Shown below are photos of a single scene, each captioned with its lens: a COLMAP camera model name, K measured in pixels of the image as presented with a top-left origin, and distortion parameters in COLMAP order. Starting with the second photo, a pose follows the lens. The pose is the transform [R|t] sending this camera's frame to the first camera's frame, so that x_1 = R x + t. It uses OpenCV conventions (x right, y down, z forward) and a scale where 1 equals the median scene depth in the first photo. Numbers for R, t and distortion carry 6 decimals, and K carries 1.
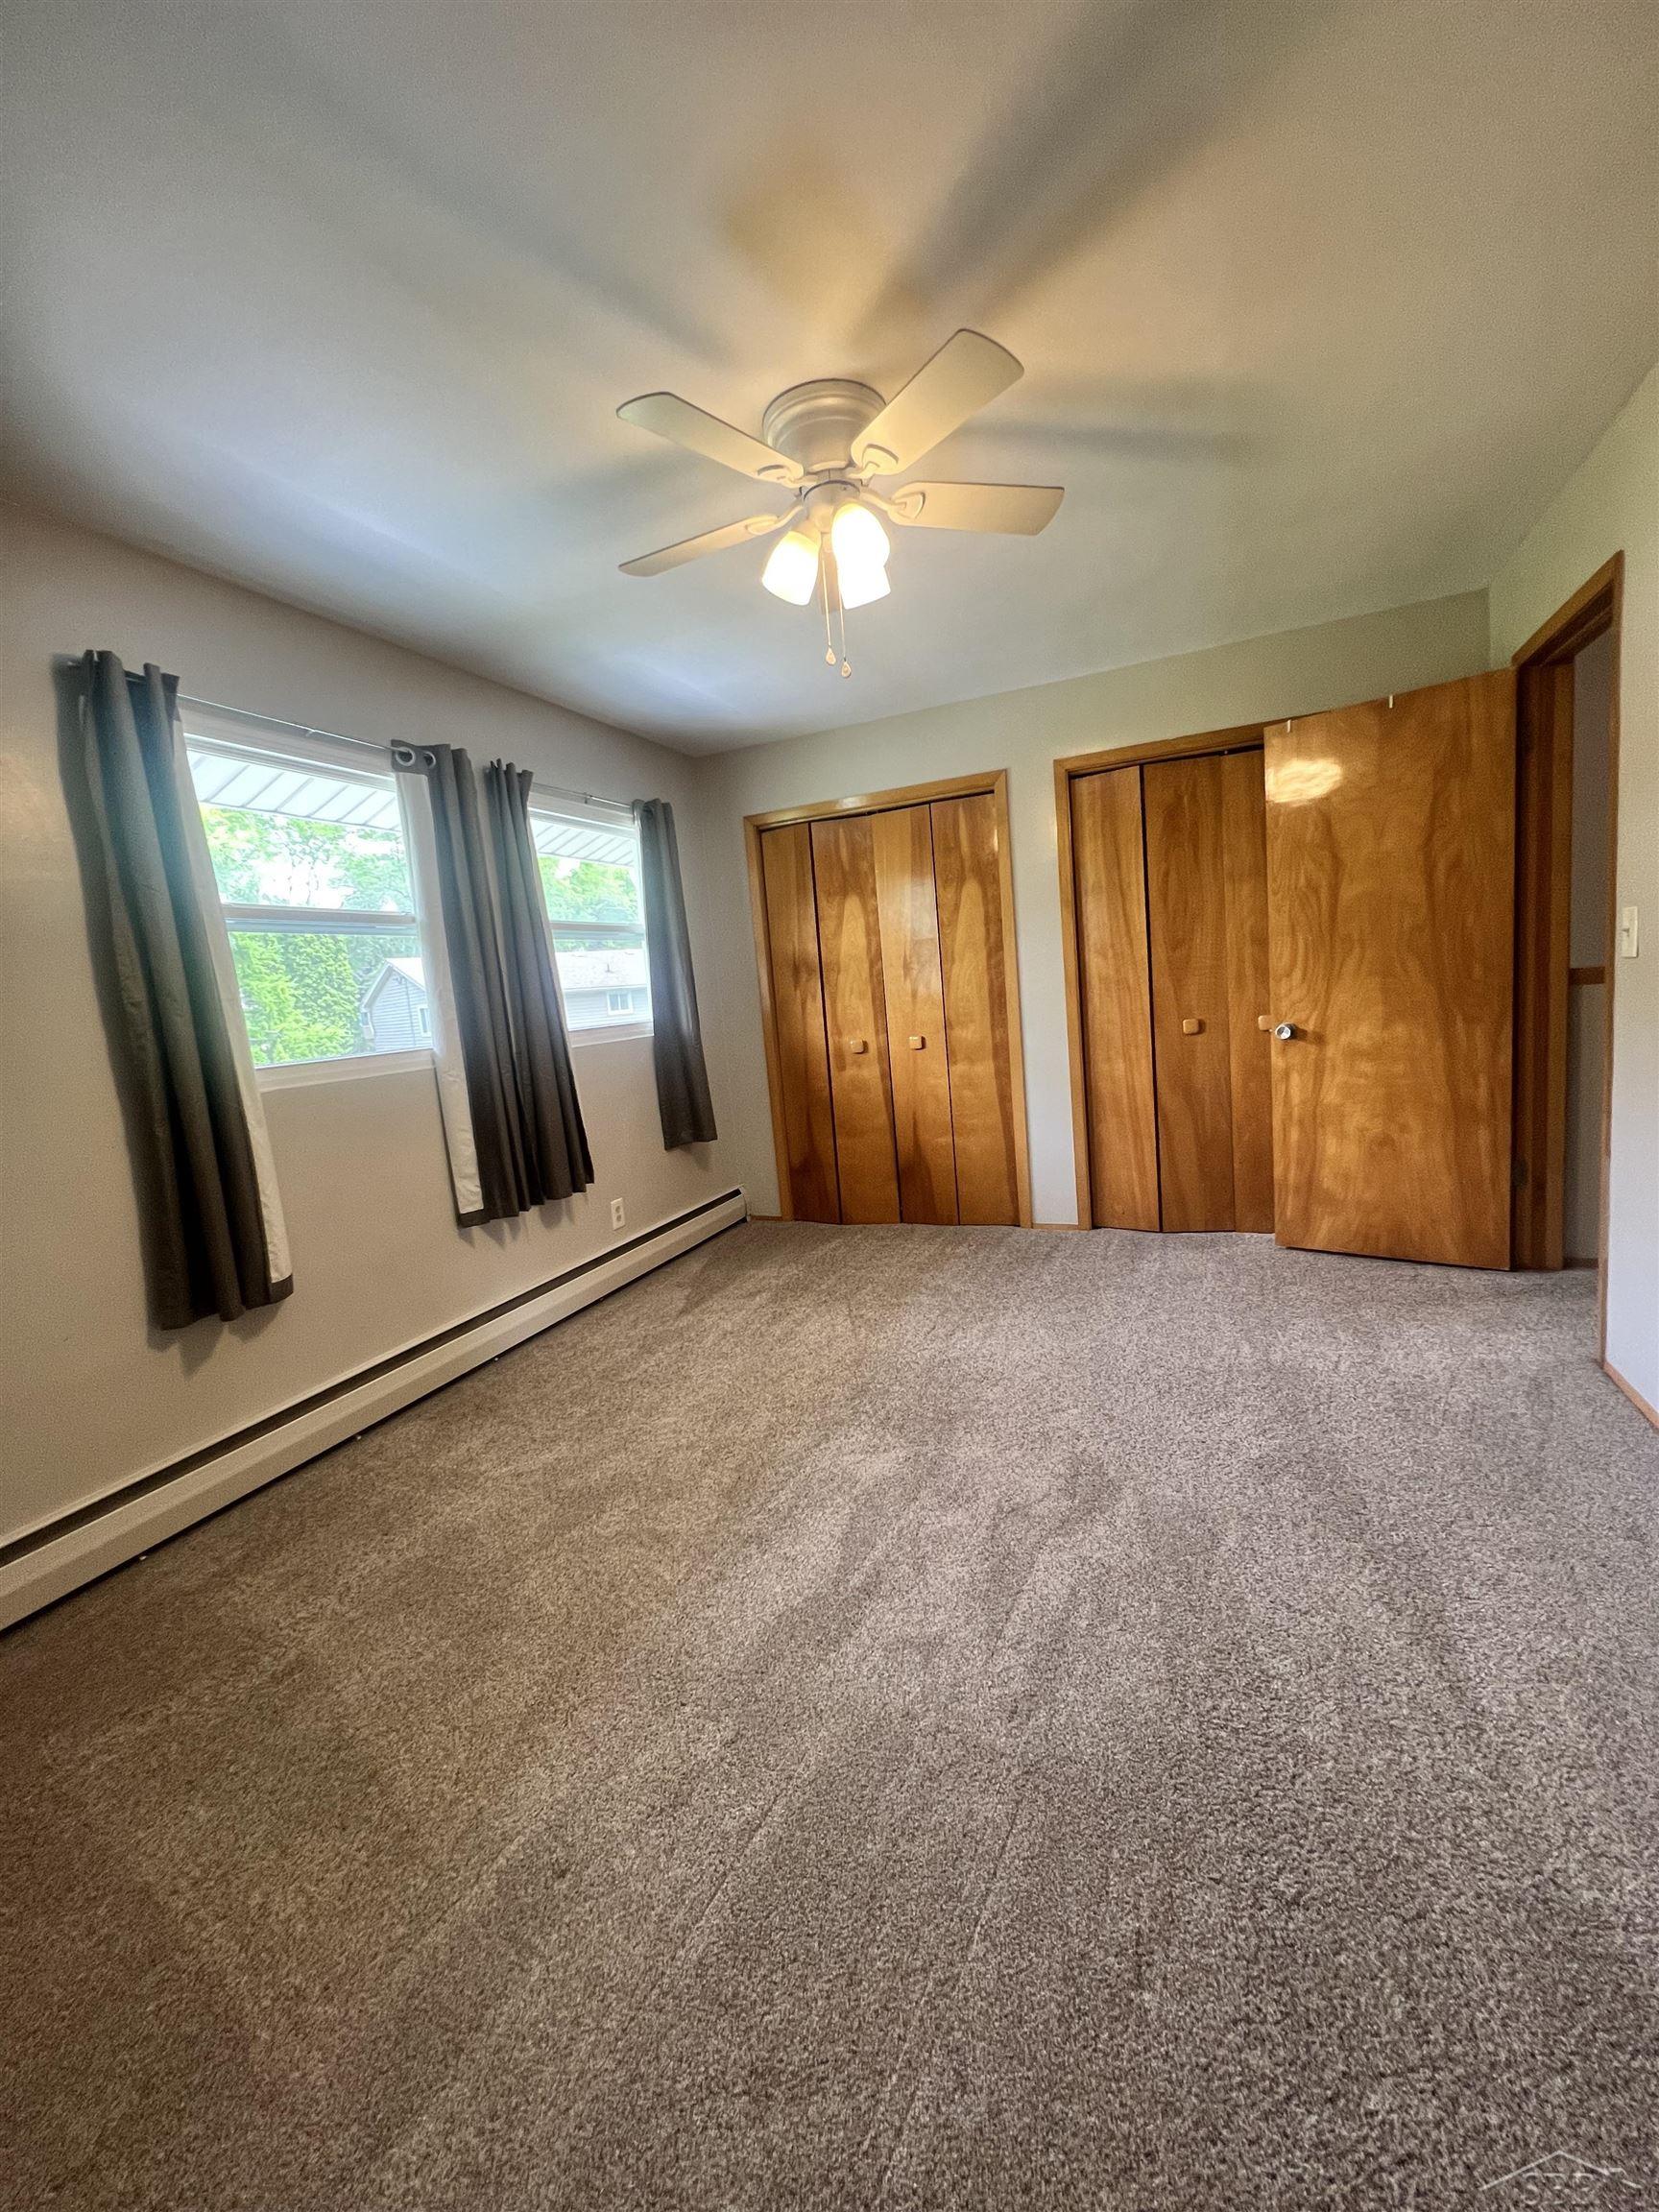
lens RADIAL K [[883.7, 0, 827.6], [0, 883.7, 1104.9], [0, 0, 1]] dist [0.000127, -0.000012]
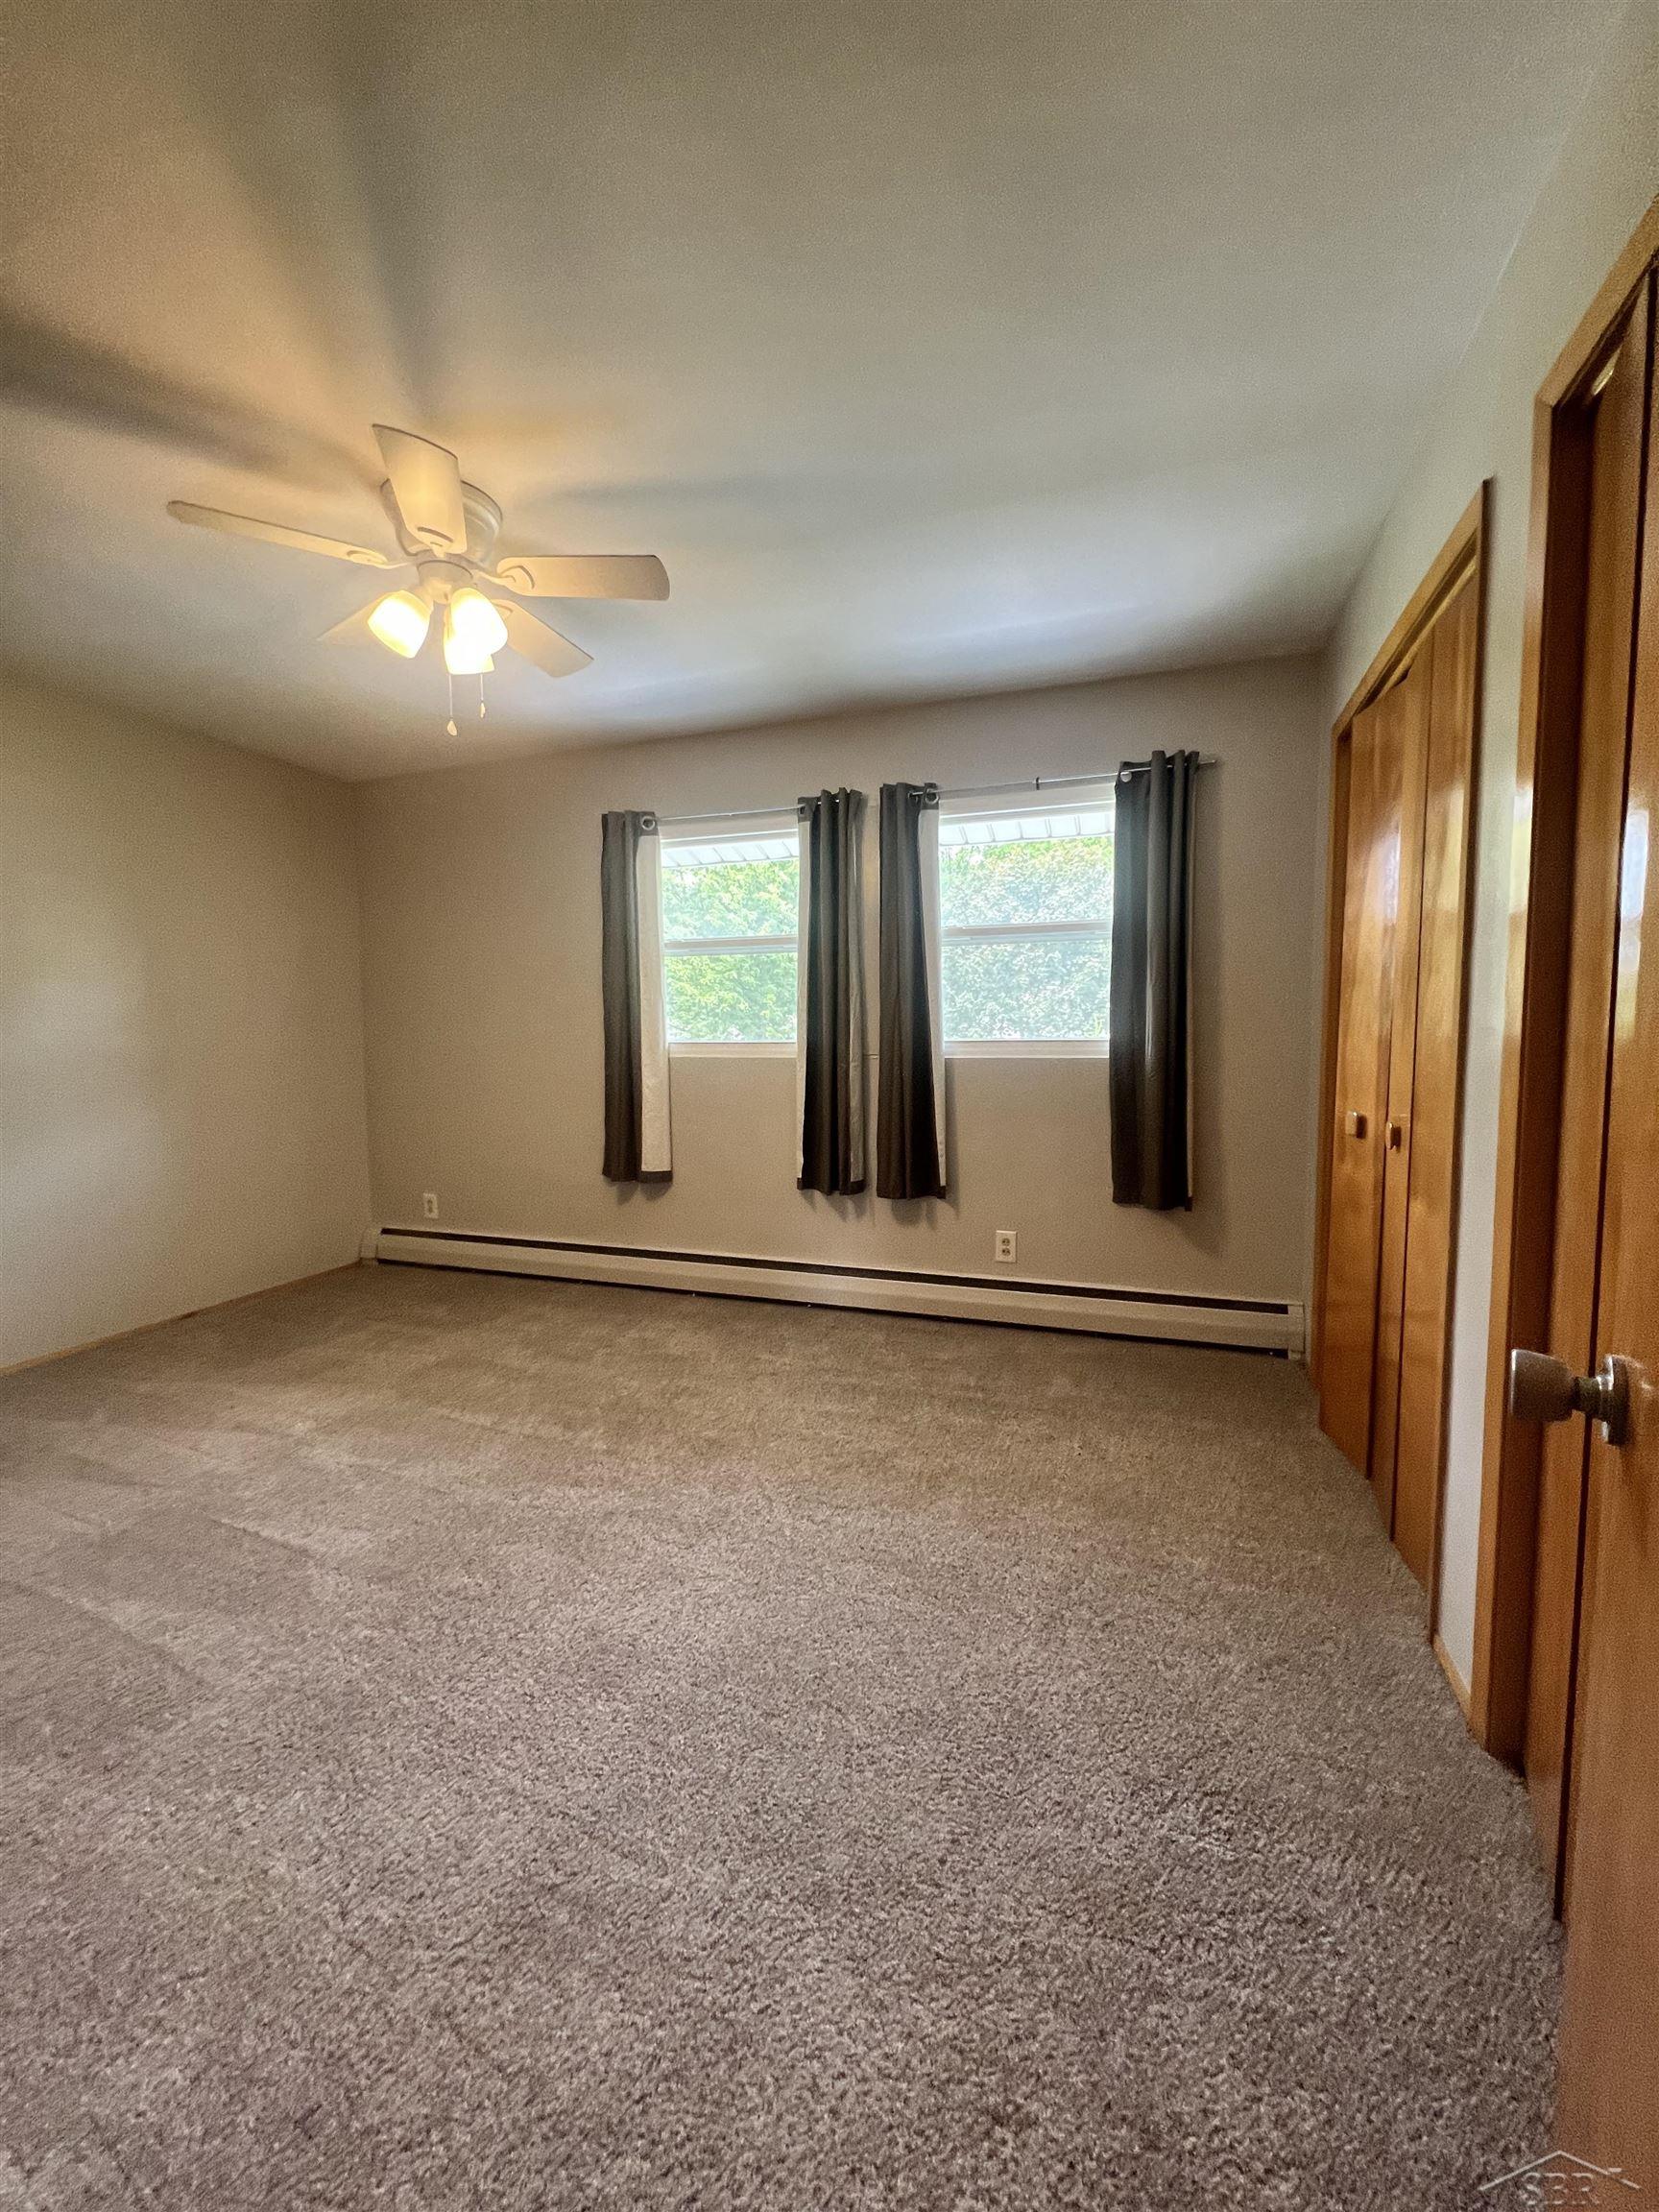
lens RADIAL K [[883.7, 0, 815.5], [0, 883.7, 1097.4], [0, 0, 1]] dist [0.000127, -0.000012]
pose [[0.075642, 0.162070, -0.983876, 0.701881], [-0.130116, 0.979870, 0.151406, -0.157856], [0.988609, 0.116566, 0.095207, 0.806107]]
